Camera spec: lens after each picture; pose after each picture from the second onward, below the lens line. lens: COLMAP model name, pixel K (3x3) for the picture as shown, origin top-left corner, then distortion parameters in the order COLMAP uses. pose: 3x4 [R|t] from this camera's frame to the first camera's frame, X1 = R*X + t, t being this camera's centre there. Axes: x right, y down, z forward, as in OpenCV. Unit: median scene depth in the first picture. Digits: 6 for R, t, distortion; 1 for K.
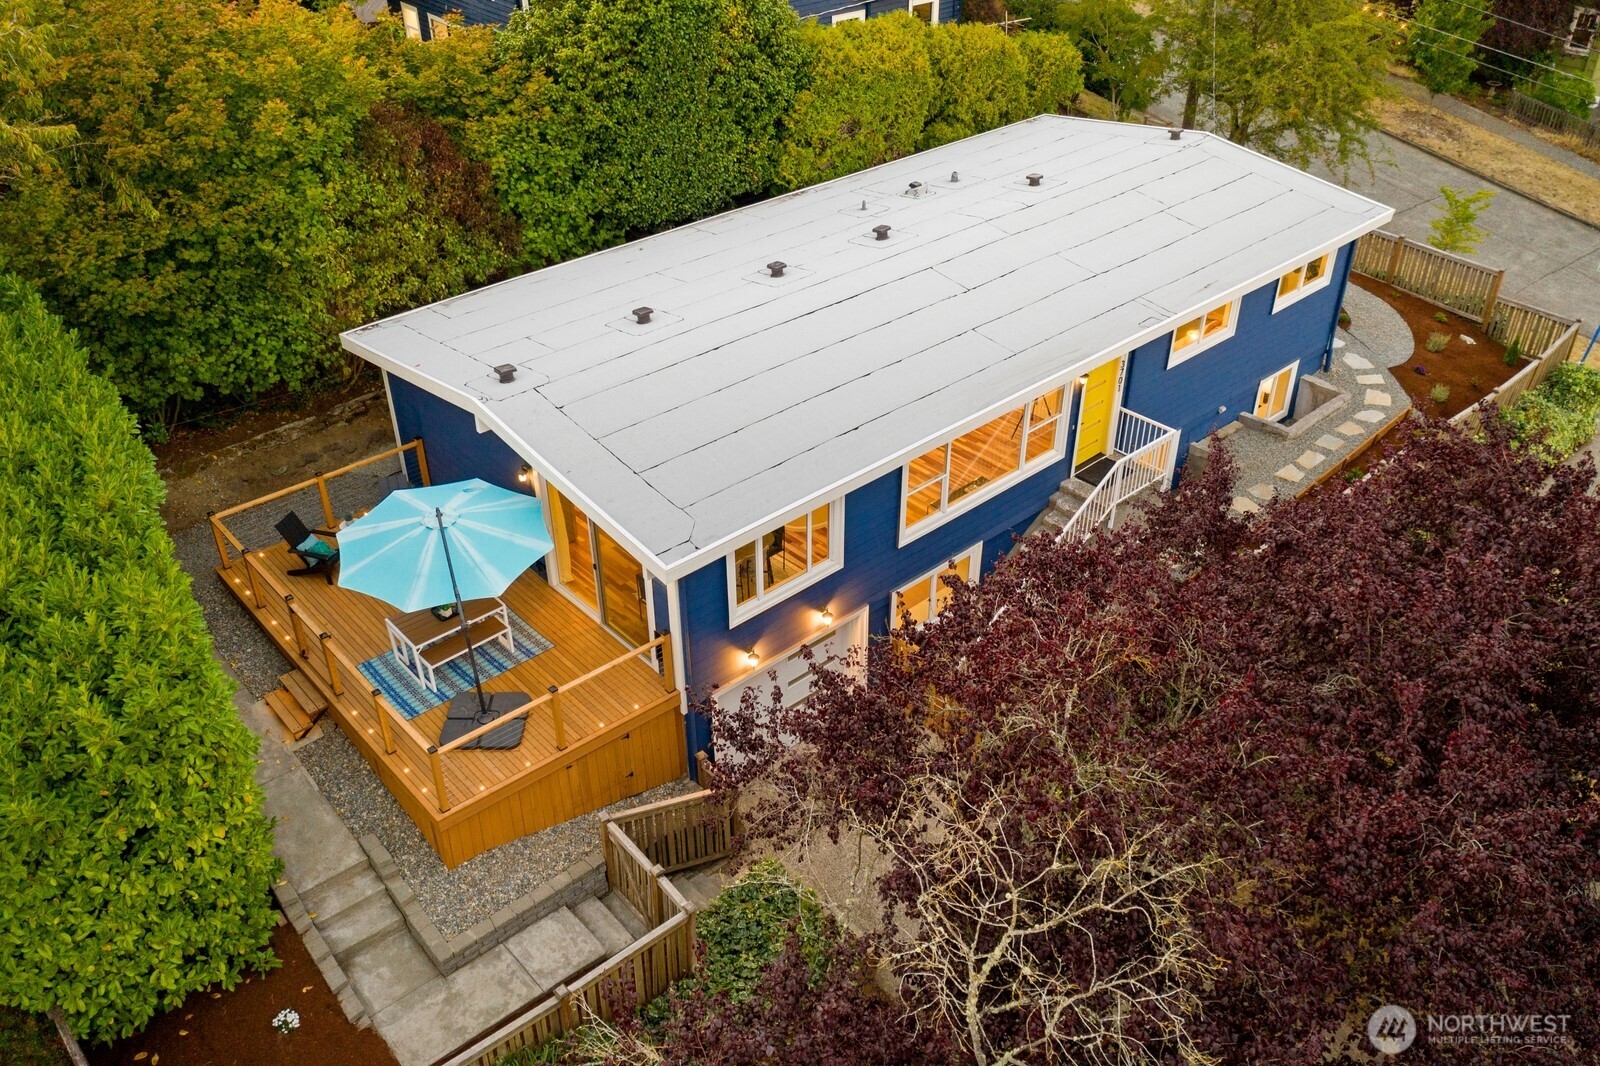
lens RADIAL K [[1272.8, 0, 800.0], [0, 1272.8, 533.0], [0, 0, 1]] dist [-0.010558, -0.006832]
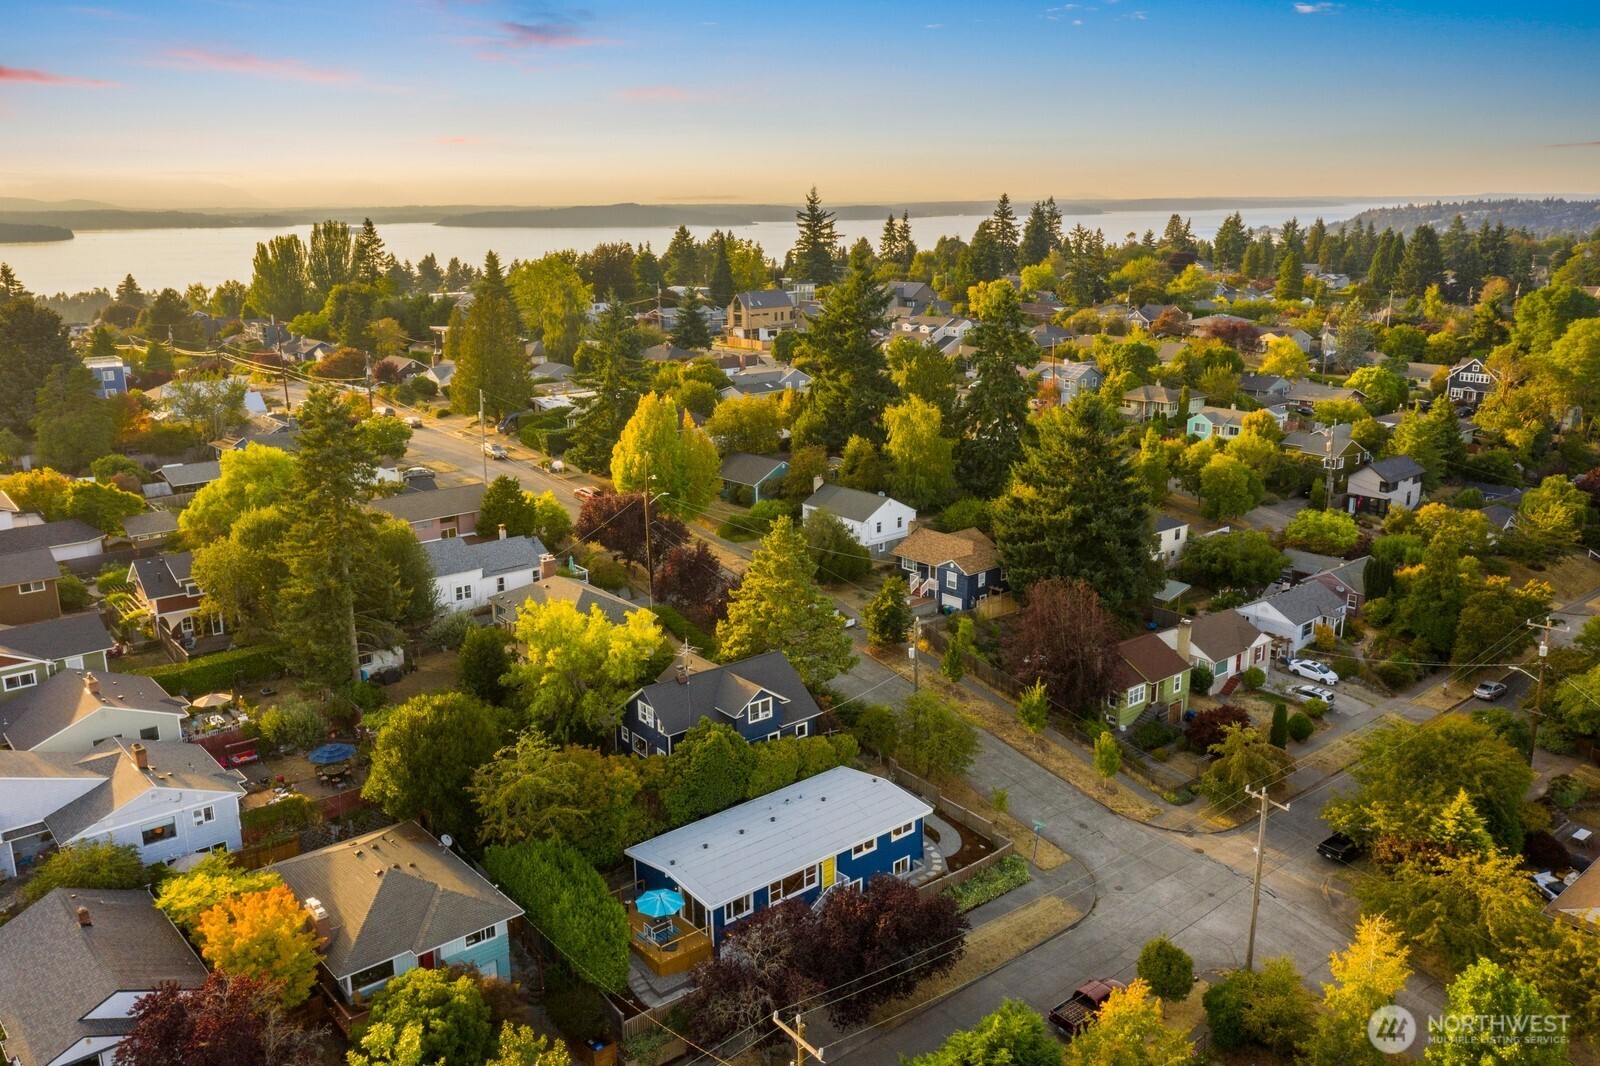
lens RADIAL K [[1272.8, 0, 800.0], [0, 1272.8, 533.0], [0, 0, 1]] dist [-0.010558, -0.006832]
pose [[0.999698, -0.002668, -0.024444, 0.232011], [-0.005824, 0.940117, -0.340801, 0.221564], [0.023890, 0.340840, 0.939818, -2.622899]]
